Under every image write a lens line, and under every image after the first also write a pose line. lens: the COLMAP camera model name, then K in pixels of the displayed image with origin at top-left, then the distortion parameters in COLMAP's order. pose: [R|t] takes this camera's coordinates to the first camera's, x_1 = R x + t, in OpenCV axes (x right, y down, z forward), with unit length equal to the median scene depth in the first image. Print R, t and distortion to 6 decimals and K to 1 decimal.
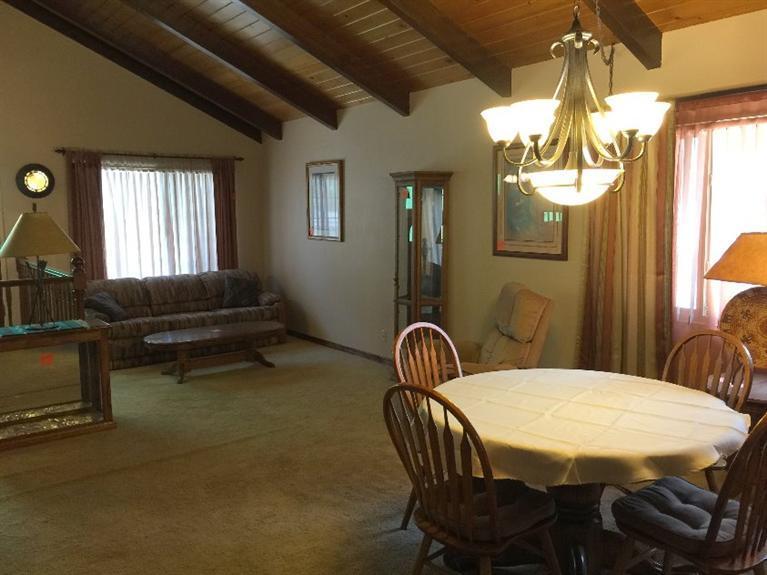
lens RADIAL K [[667.3, 0, 383.5], [0, 667.3, 287.5], [0, 0, 1]] dist [0.094167, -0.095686]
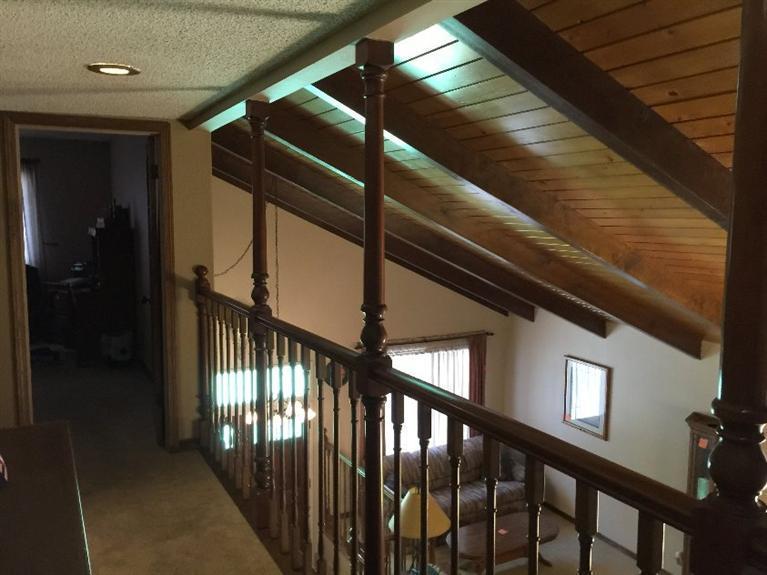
lens RADIAL K [[667.3, 0, 383.5], [0, 667.3, 287.5], [0, 0, 1]] dist [0.094167, -0.095686]
pose [[0.986308, 0.031859, -0.161808, -0.226806], [-0.032867, 0.999453, -0.003558, -0.274963], [0.161607, 0.008828, 0.986816, -0.124840]]
